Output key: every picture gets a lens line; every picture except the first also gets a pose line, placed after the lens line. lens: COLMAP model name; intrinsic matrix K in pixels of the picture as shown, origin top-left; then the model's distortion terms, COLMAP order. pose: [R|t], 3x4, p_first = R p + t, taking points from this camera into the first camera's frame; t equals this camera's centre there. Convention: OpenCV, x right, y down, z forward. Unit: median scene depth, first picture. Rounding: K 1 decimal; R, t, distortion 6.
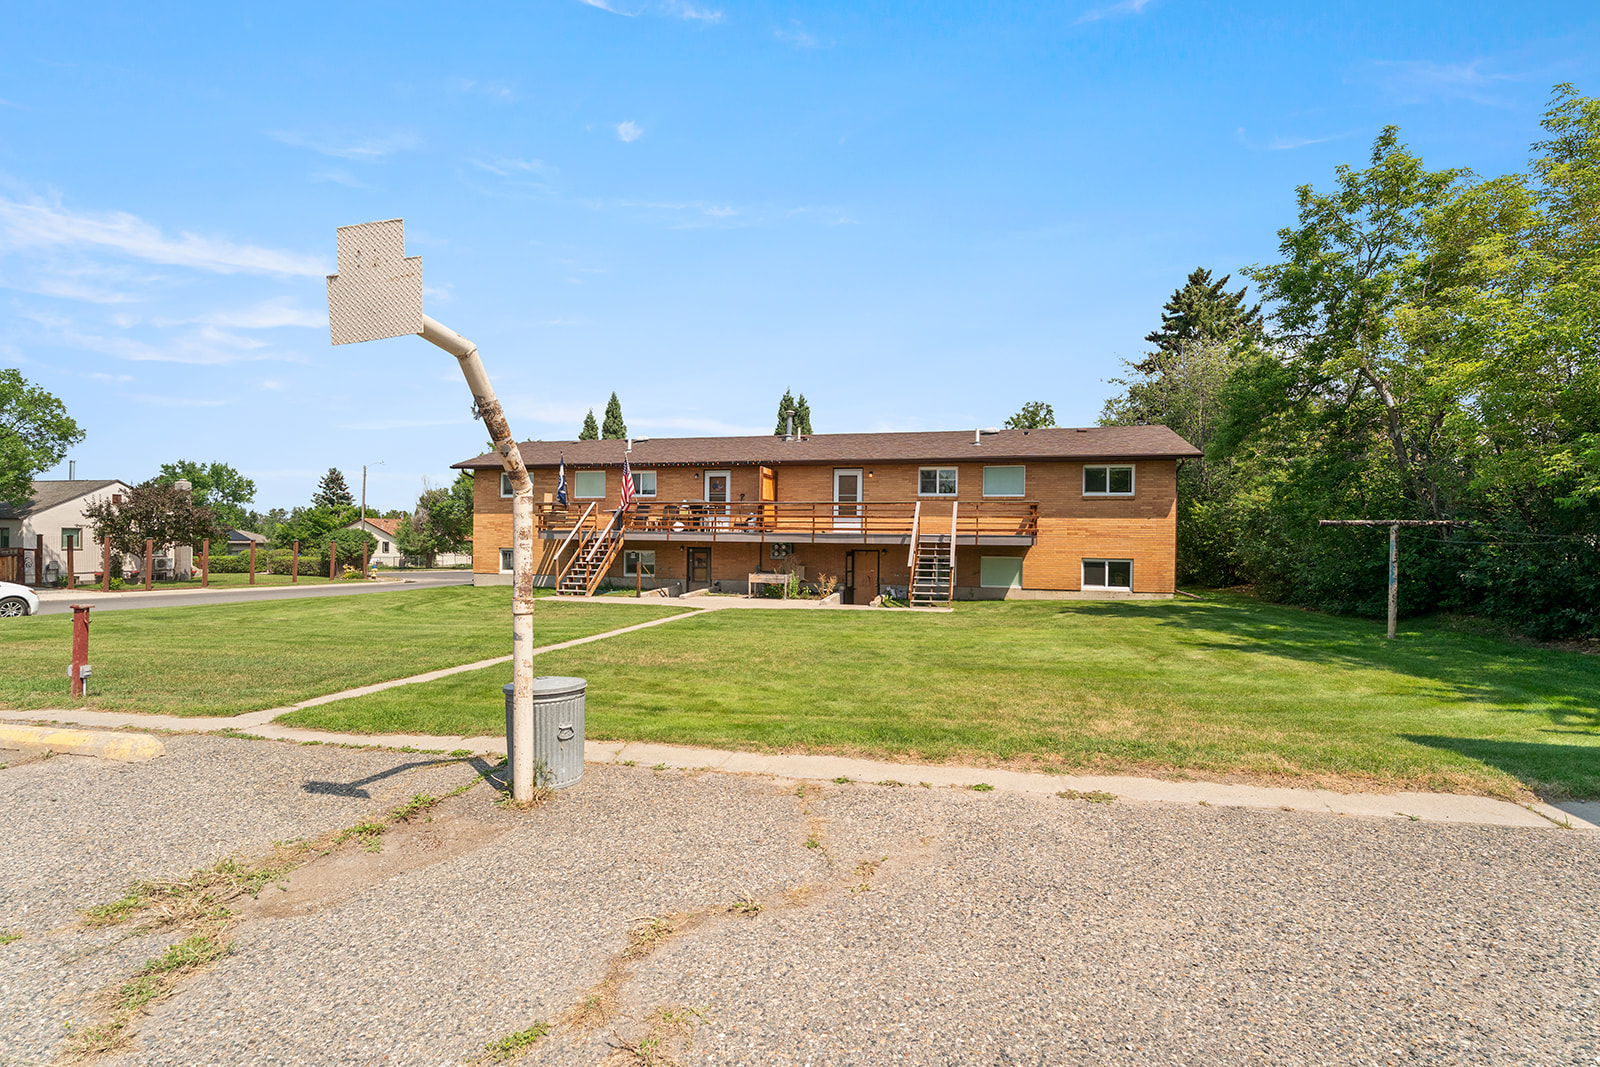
lens RADIAL K [[729.2, 0, 795.4], [0, 729.2, 545.1], [0, 0, 1]] dist [0.003037, -0.001836]
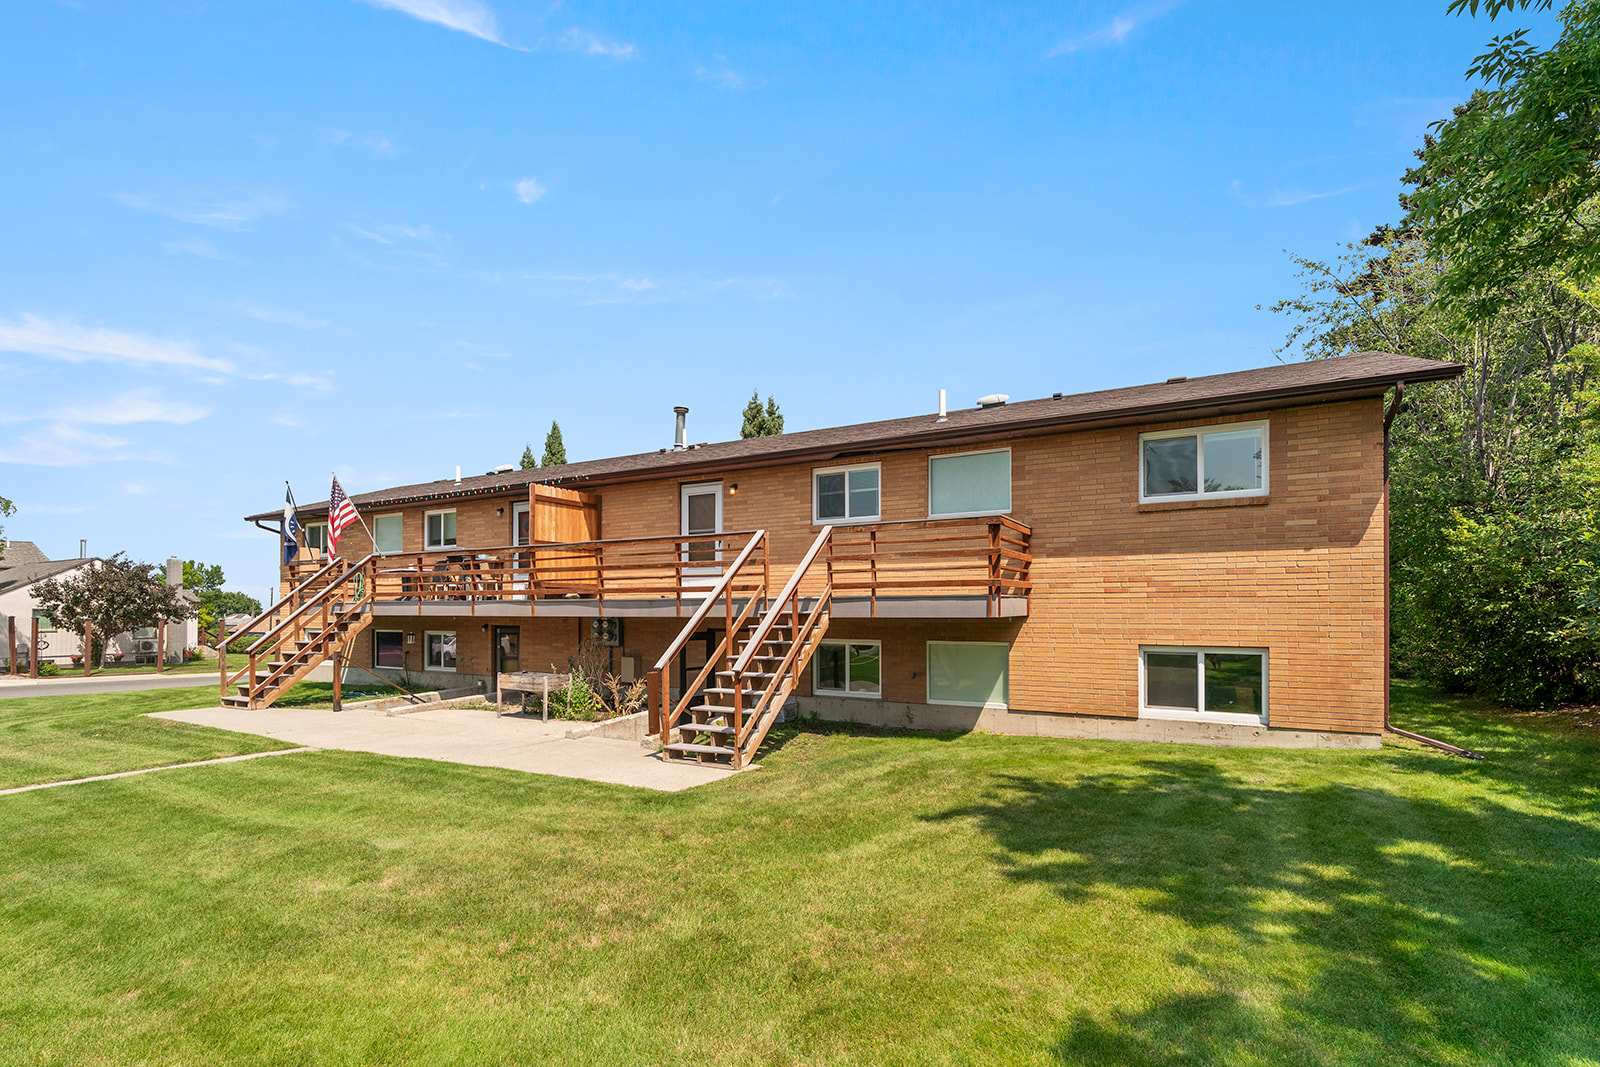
lens RADIAL K [[729.2, 0, 805.1], [0, 729.2, 611.2], [0, 0, 1]] dist [0.003037, -0.001836]
pose [[0.963036, -0.012746, -0.269073, 0.234797], [0.009758, 0.999875, -0.012442, 0.000583], [0.269198, 0.009356, 0.963040, 0.386307]]
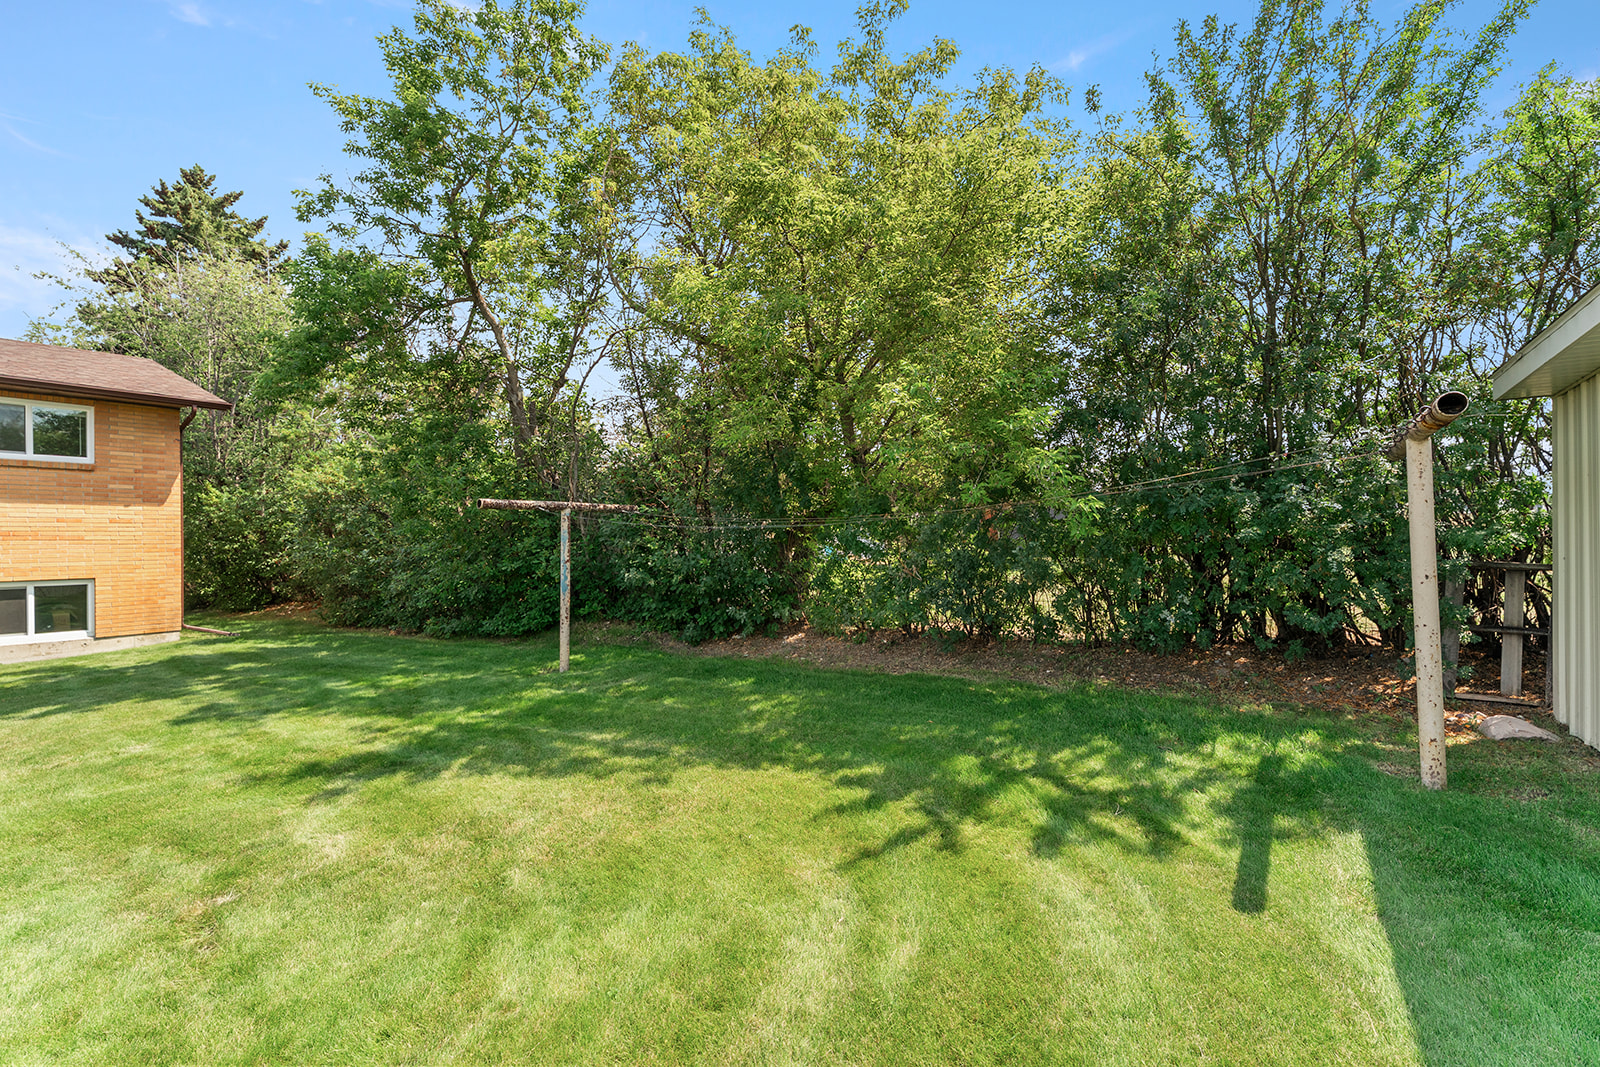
lens RADIAL K [[729.2, 0, 794.4], [0, 729.2, 532.4], [0, 0, 1]] dist [0.003037, -0.001836]
pose [[0.359845, -0.005988, 0.932993, 0.100952], [0.029956, 0.999538, -0.005139, 0.002185], [-0.932531, 0.029797, 0.359858, 0.223119]]
